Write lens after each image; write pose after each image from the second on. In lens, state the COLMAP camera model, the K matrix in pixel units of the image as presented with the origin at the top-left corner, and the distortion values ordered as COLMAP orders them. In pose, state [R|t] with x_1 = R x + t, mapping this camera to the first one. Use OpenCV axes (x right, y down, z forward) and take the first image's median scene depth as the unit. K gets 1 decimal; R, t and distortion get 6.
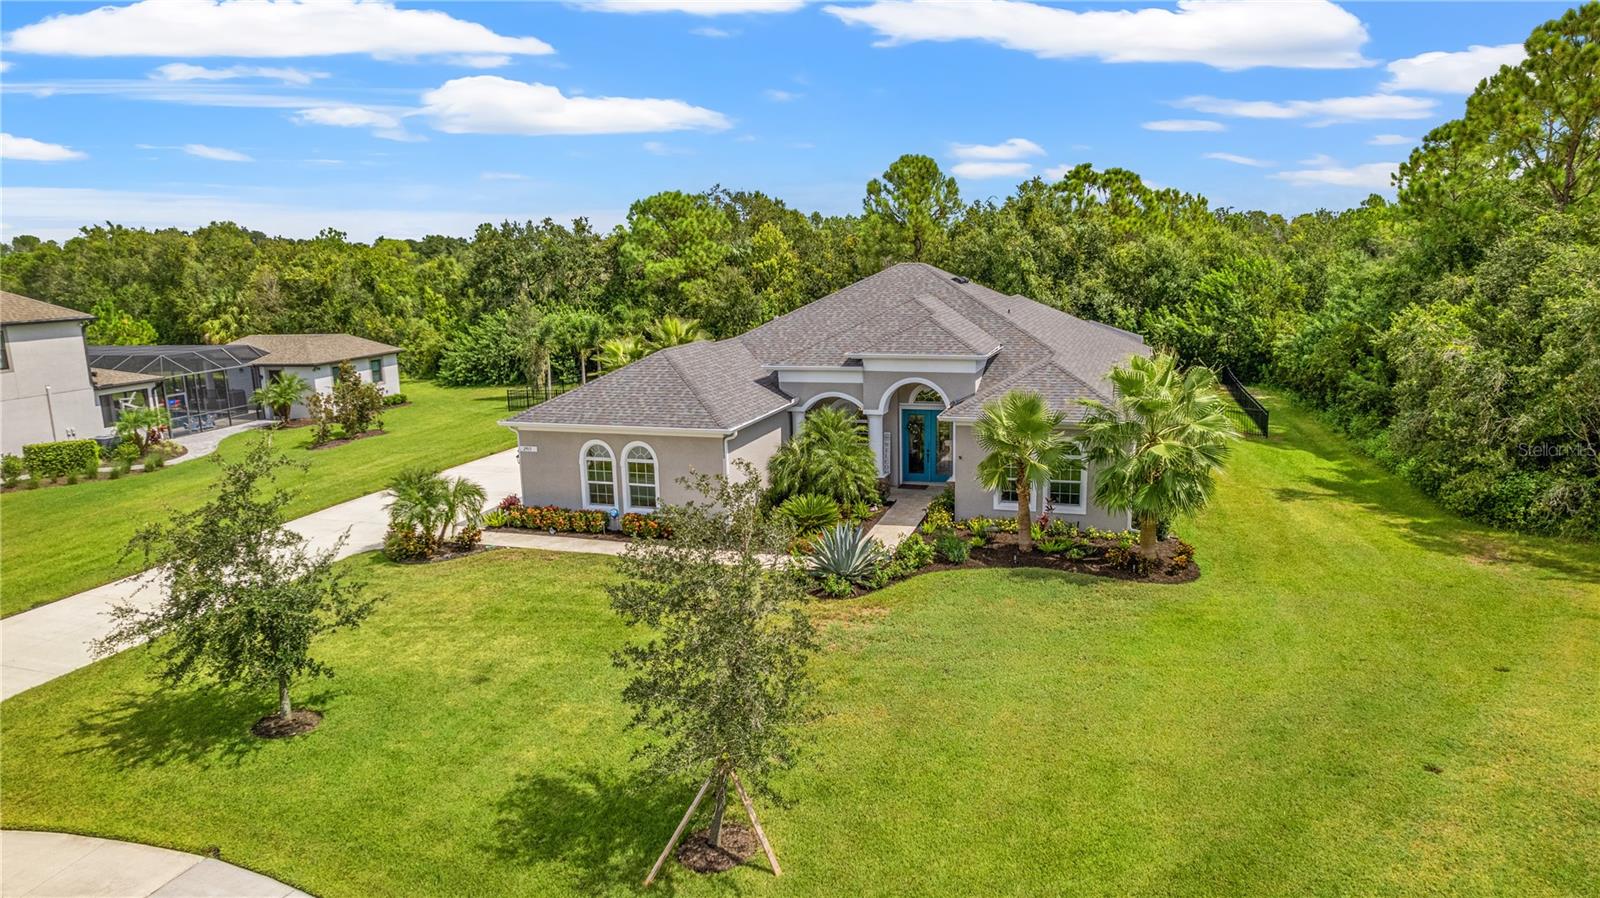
lens RADIAL K [[996.4, 0, 800.0], [0, 996.4, 449.0], [0, 0, 1]] dist [-0.056696, -0.000004]
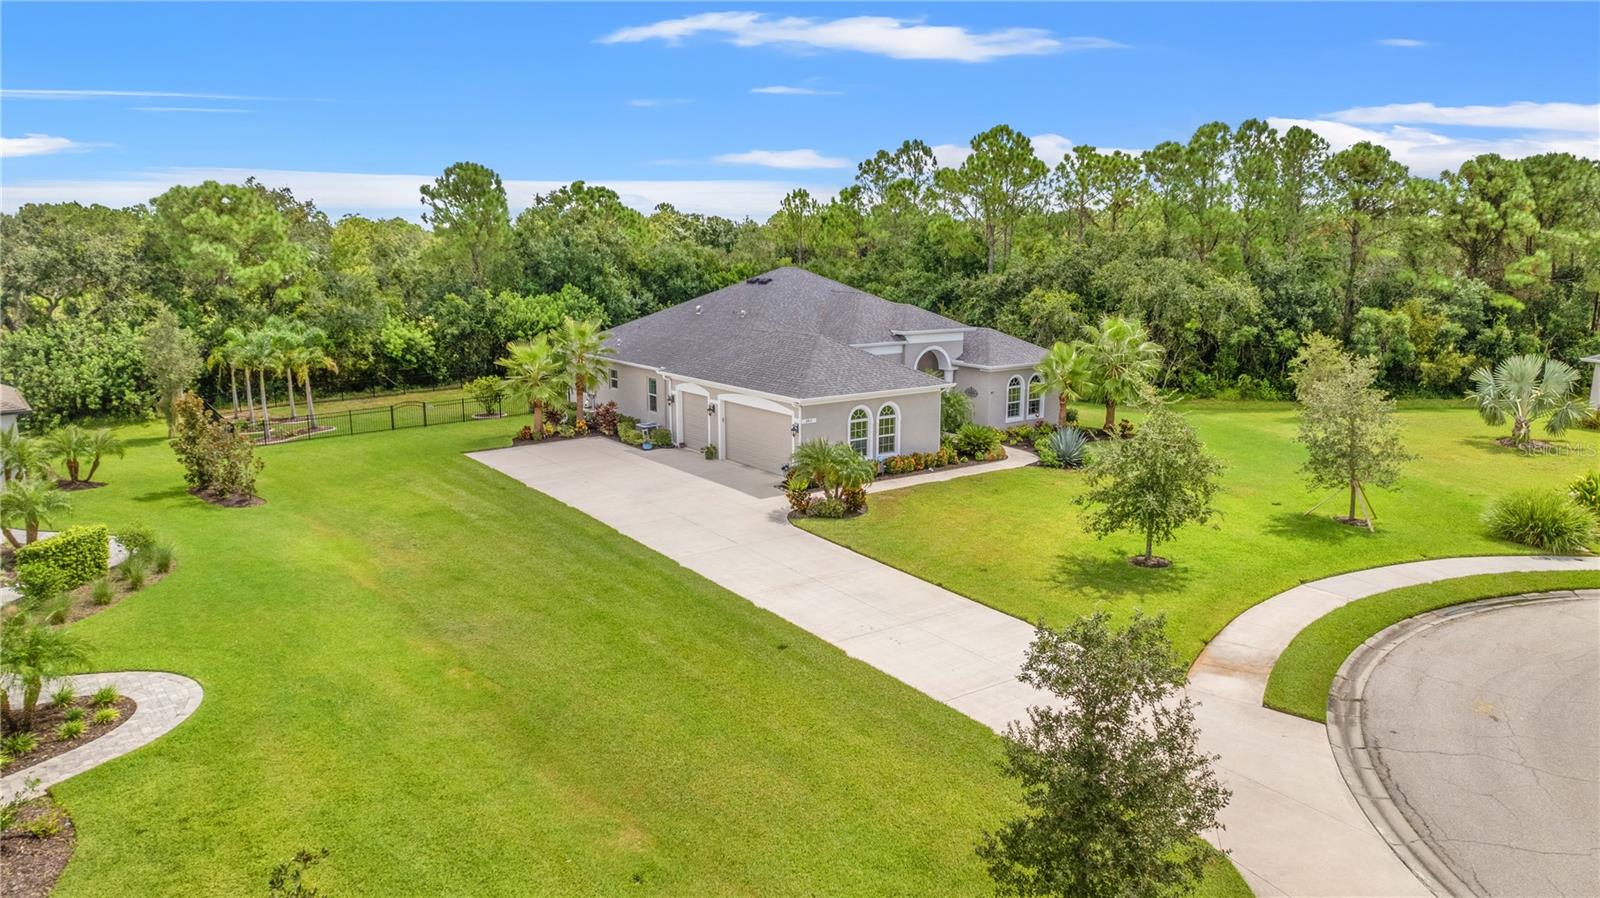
lens RADIAL K [[977.6, 0, 796.8], [0, 977.6, 401.4], [0, 0, 1]] dist [-0.004795, -0.000264]
pose [[0.623222, -0.103349, 0.775186, -1.208390], [0.142085, 0.989696, 0.017716, -0.046988], [-0.769030, 0.099101, 0.631484, 0.273480]]
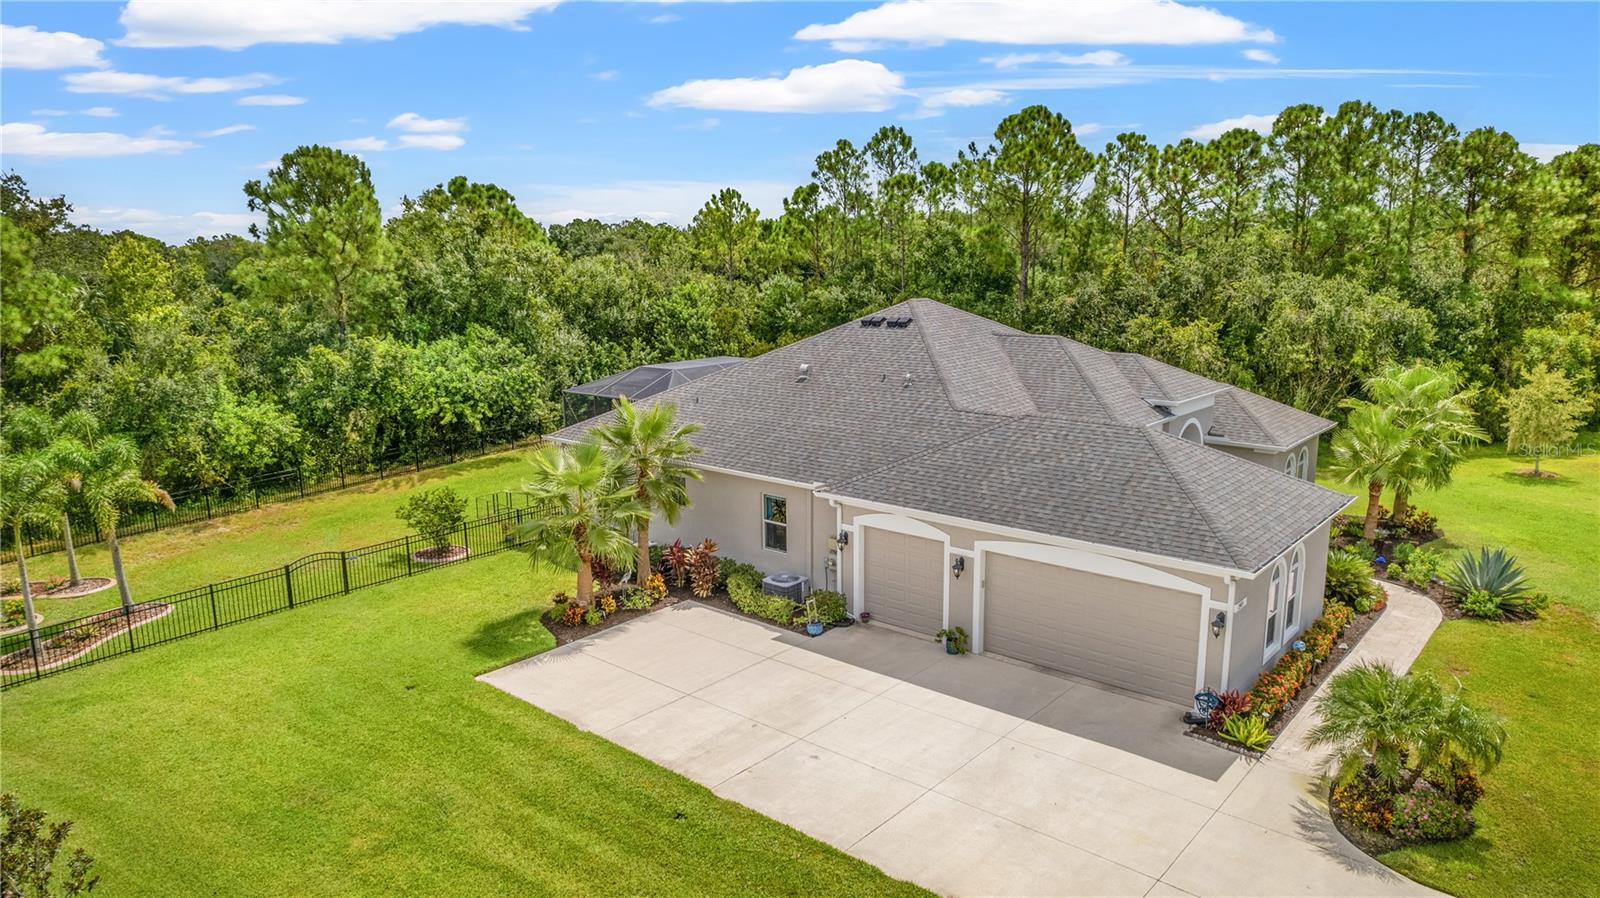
lens RADIAL K [[982.1, 0, 800.0], [0, 982.1, 449.0], [0, 0, 1]] dist [-0.057834, 0.067852]
pose [[0.442072, -0.160882, 0.882434, -0.964754], [0.182019, 0.979405, 0.087376, -0.189280], [-0.878317, 0.121993, 0.462251, 0.899999]]
